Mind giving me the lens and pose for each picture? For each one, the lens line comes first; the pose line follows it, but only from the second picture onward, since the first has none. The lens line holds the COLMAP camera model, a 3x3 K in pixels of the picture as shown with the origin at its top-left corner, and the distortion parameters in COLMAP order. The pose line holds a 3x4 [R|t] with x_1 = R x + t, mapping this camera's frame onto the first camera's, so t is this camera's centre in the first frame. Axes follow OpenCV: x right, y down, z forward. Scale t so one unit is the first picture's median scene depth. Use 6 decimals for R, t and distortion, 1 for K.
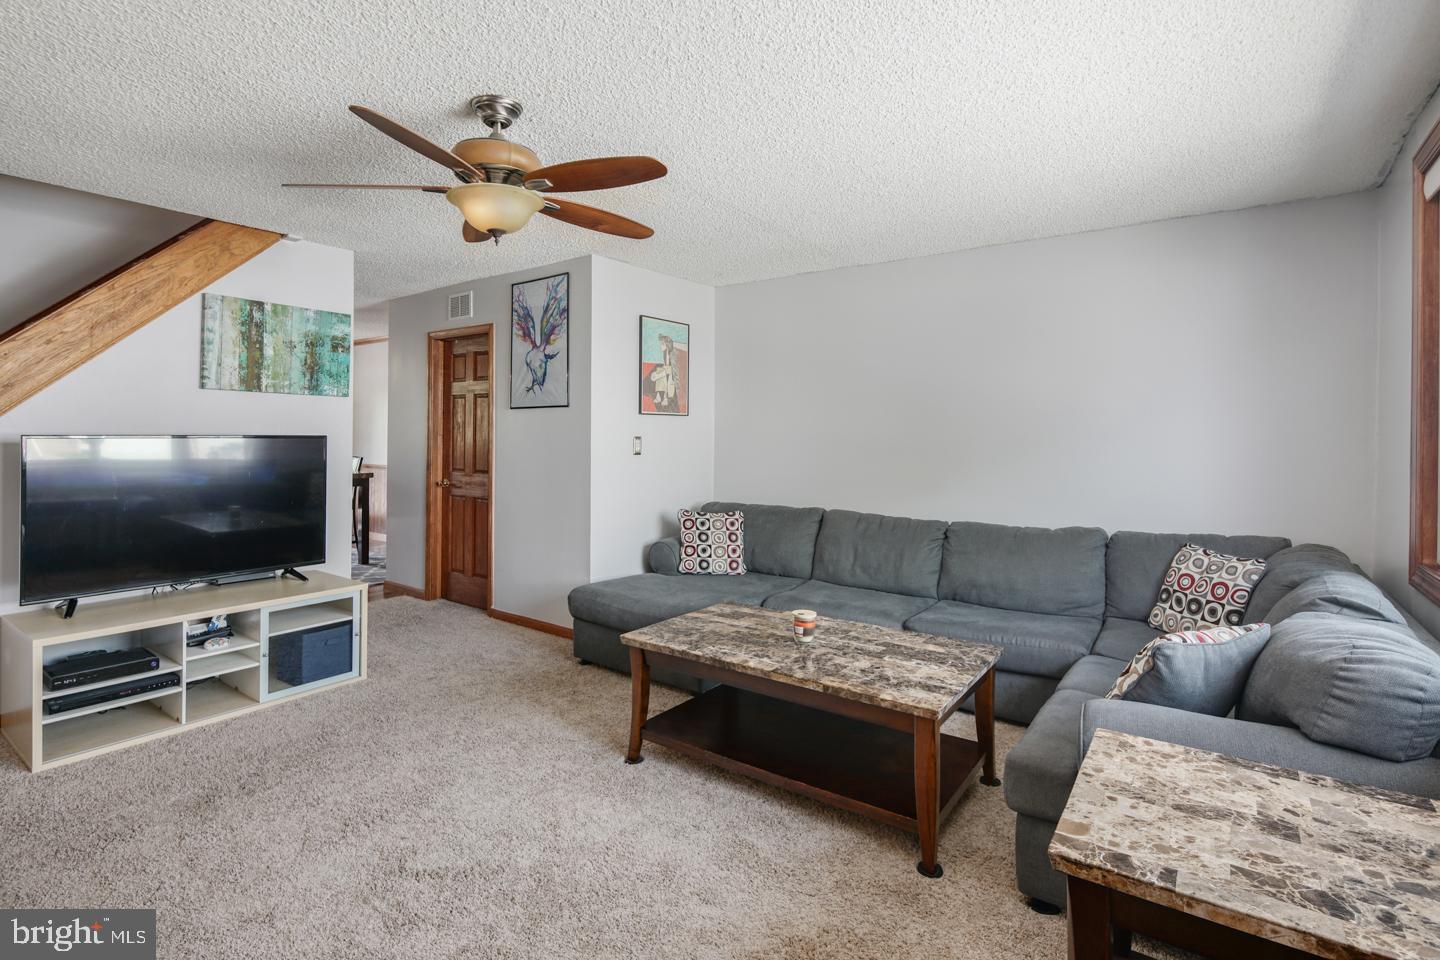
lens RADIAL K [[699.9, 0, 715.8], [0, 699.9, 434.6], [0, 0, 1]] dist [0.002412, -0.000149]
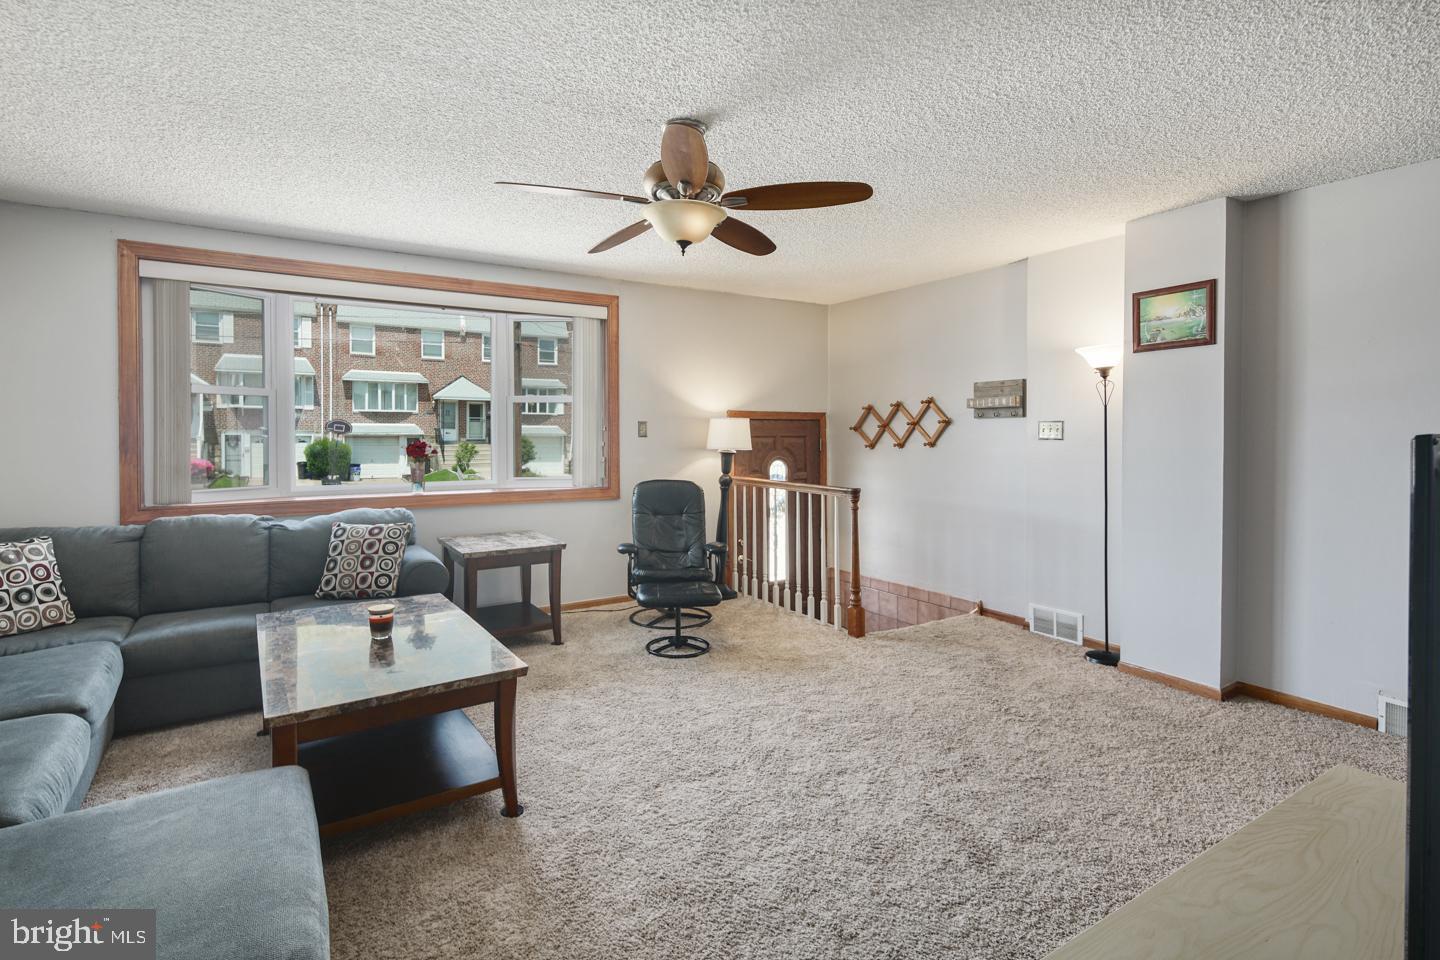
lens RADIAL K [[696.8, 0, 702.8], [0, 696.8, 452.2], [0, 0, 1]] dist [0.002521, -0.000235]
pose [[-0.934974, -0.017539, 0.354283, -0.388091], [-0.007227, 0.999511, 0.030407, 0.001082], [-0.354643, 0.025869, -0.934644, 1.068834]]
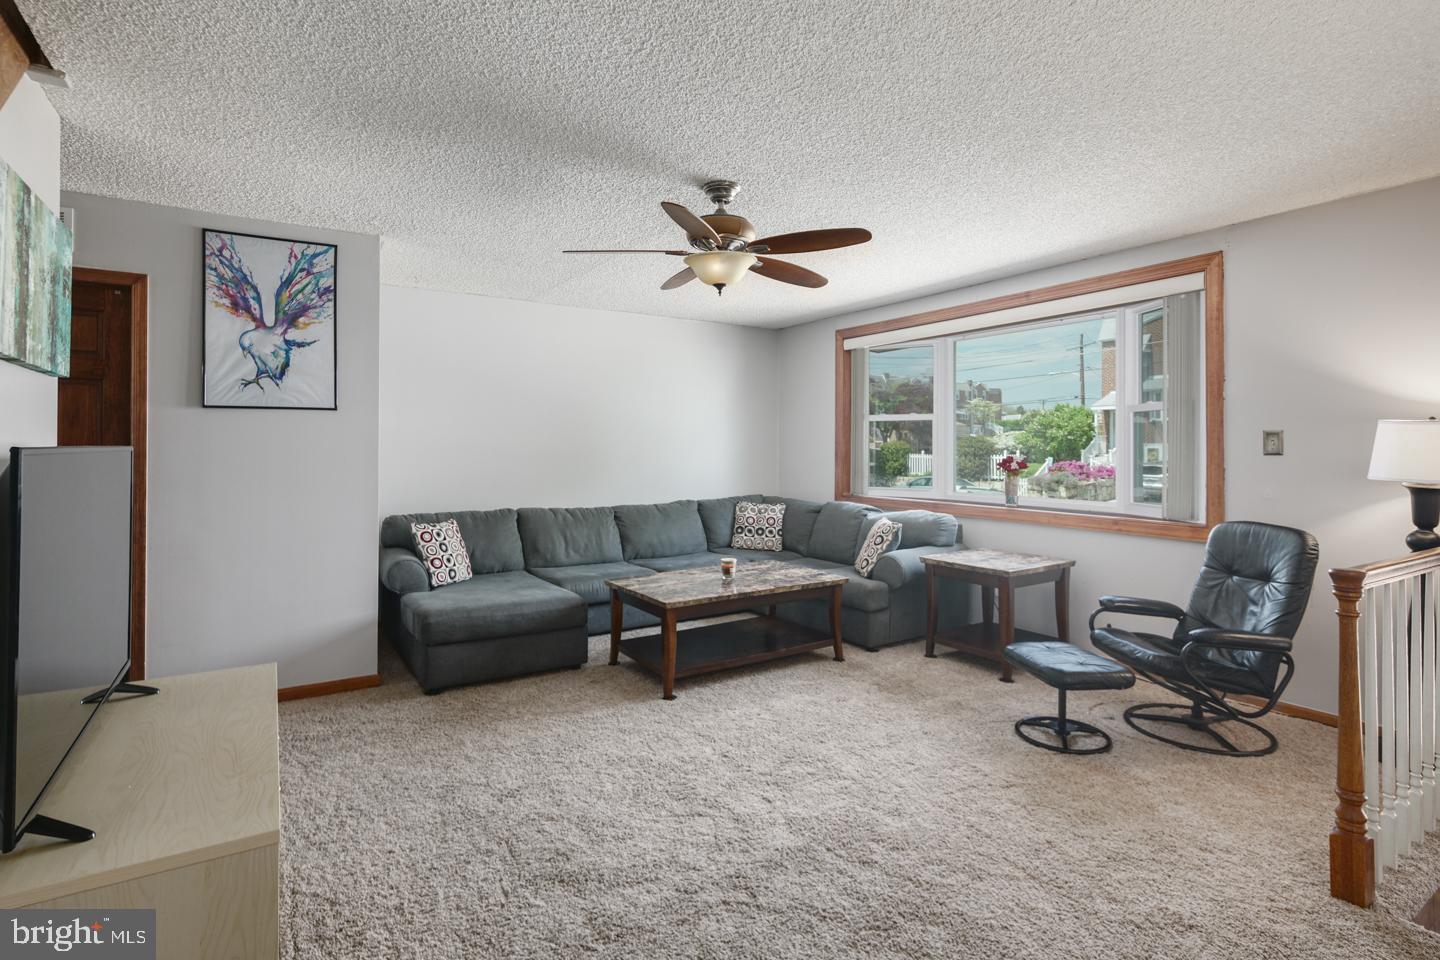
lens RADIAL K [[707.8, 0, 697.3], [0, 707.8, 446.7], [0, 0, 1]] dist [0.003484, -0.001950]
pose [[0.363145, -0.005981, 0.931713, -0.817730], [0.000168, 0.999980, 0.006354, -0.002196], [-0.931733, -0.002151, 0.363139, 0.302940]]
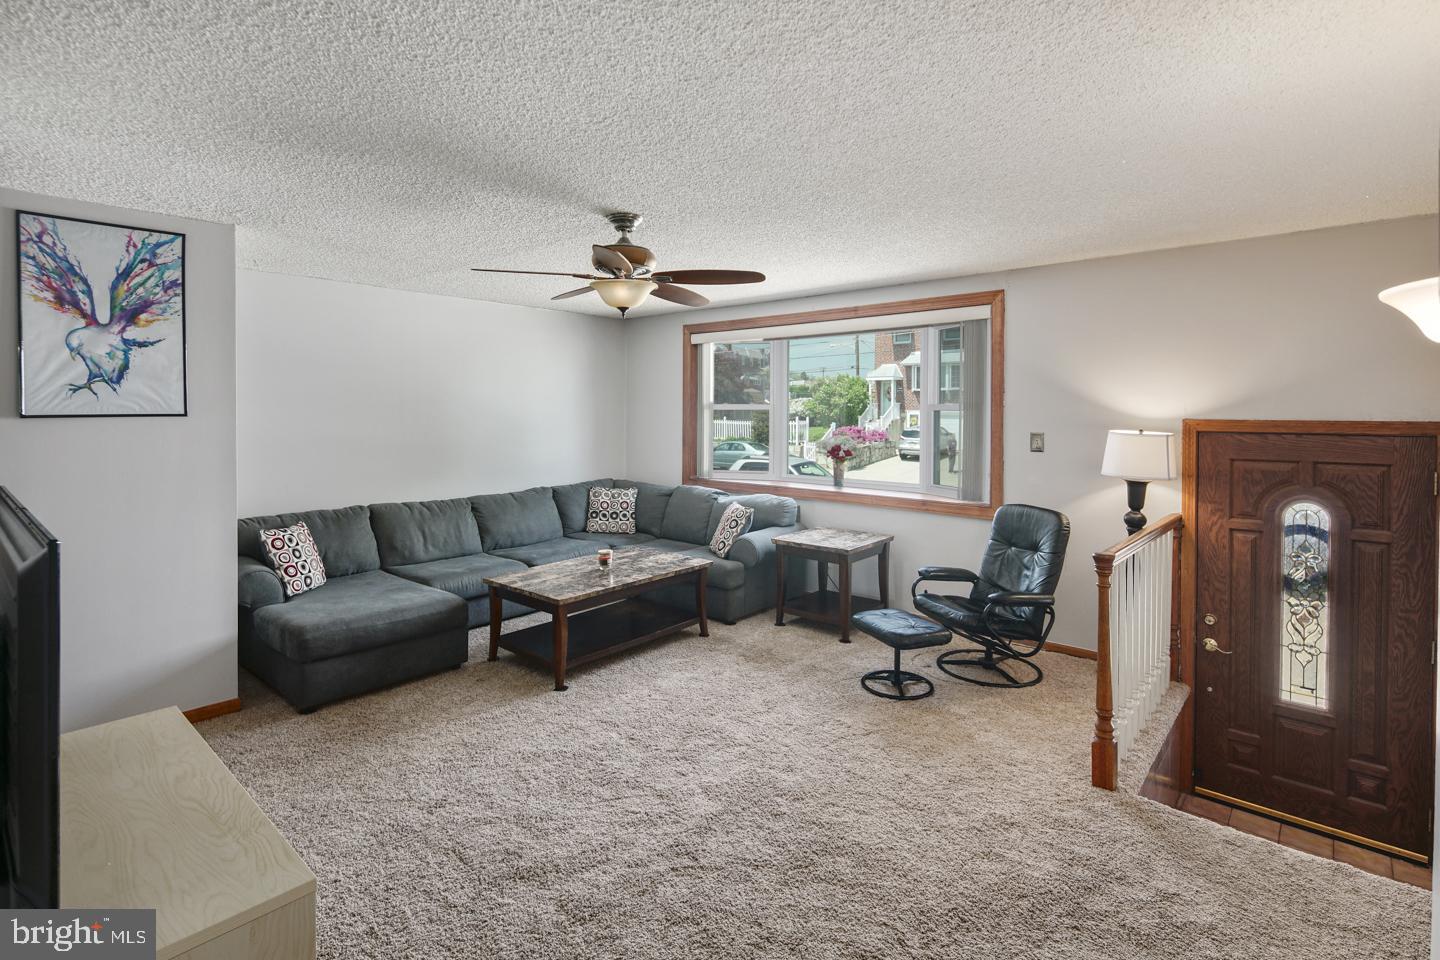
lens RADIAL K [[705.5, 0, 704.3], [0, 705.5, 424.6], [0, 0, 1]] dist [0.009961, -0.006753]
pose [[0.083164, -0.027296, 0.996162, -0.902822], [-0.002586, 0.999616, 0.027607, -0.052254], [-0.996533, -0.004872, 0.083062, 0.383994]]
